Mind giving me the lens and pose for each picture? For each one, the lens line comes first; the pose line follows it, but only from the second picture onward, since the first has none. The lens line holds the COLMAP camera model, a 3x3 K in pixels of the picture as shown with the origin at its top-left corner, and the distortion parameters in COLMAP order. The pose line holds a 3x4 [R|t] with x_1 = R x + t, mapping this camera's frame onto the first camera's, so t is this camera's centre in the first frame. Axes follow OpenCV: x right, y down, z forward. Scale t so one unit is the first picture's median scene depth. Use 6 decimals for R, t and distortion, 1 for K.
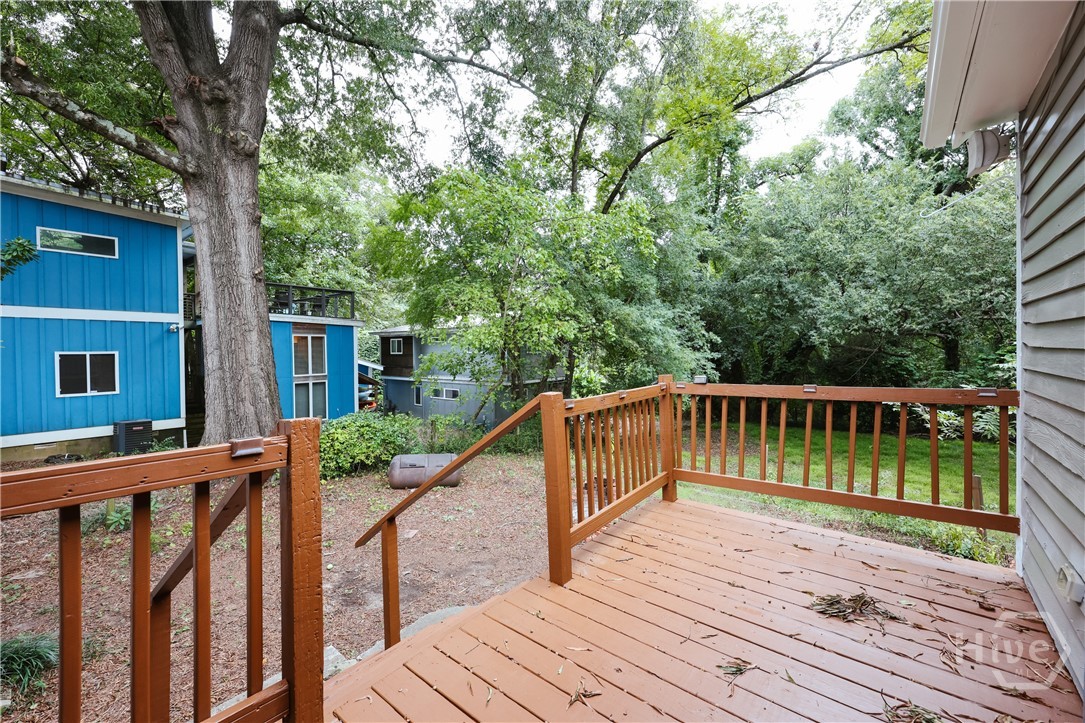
lens RADIAL K [[435.6, 0, 541.2], [0, 435.6, 358.6], [0, 0, 1]] dist [0.000240, -0.000248]
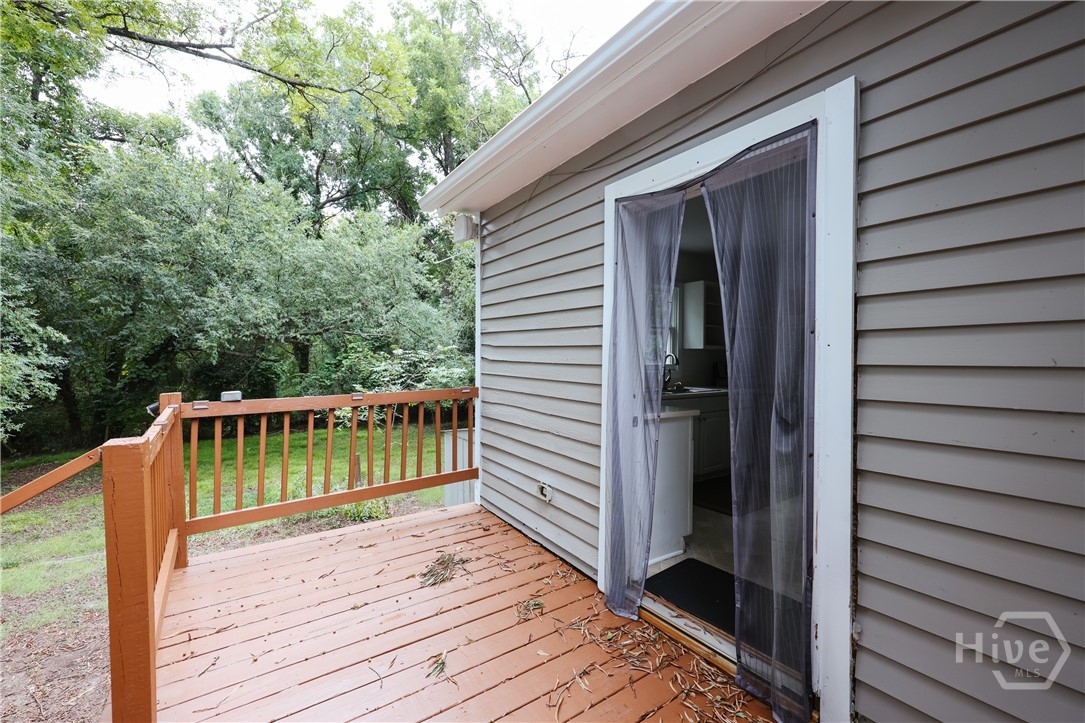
lens RADIAL K [[438.1, 0, 547.9], [0, 438.1, 359.7], [0, 0, 1]] dist [-0.000862, 0.000023]
pose [[0.262723, 0.005269, 0.964857, -0.067516], [0.001666, 0.999981, -0.005914, -0.003063], [-0.964870, 0.003161, 0.262709, 0.061100]]
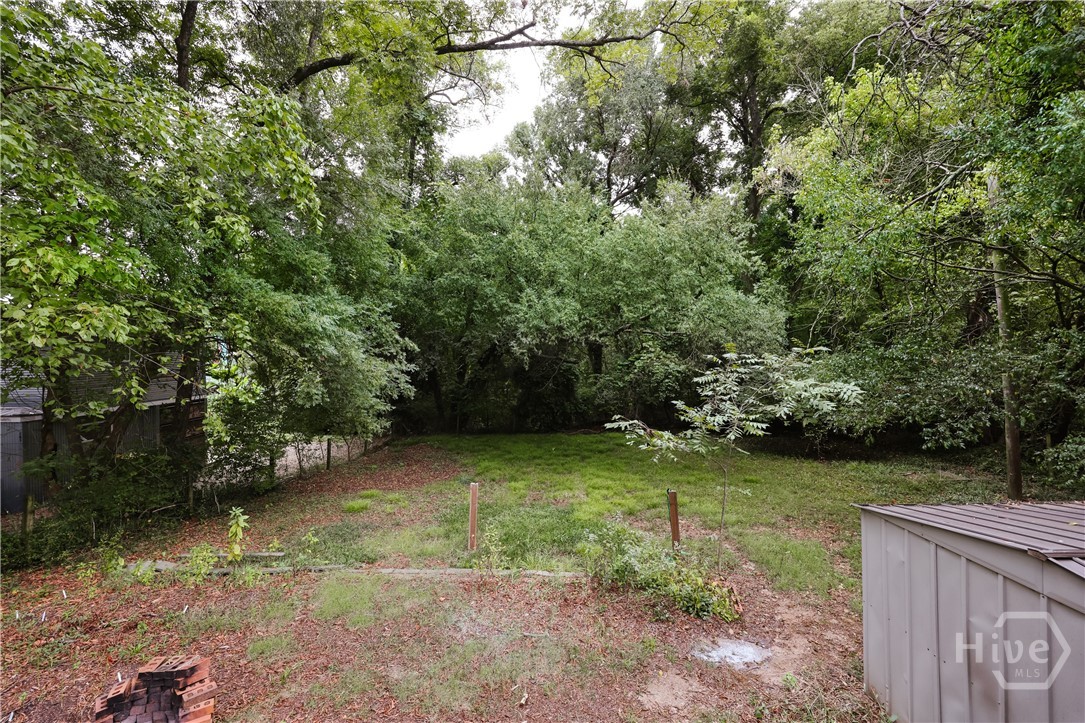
lens RADIAL K [[435.6, 0, 541.2], [0, 435.6, 358.6], [0, 0, 1]] dist [0.000240, -0.000248]
pose [[0.778024, -0.003164, 0.628227, 0.089268], [0.007664, 0.999961, -0.004455, -0.017159], [-0.628188, 0.008281, 0.778018, 0.245146]]
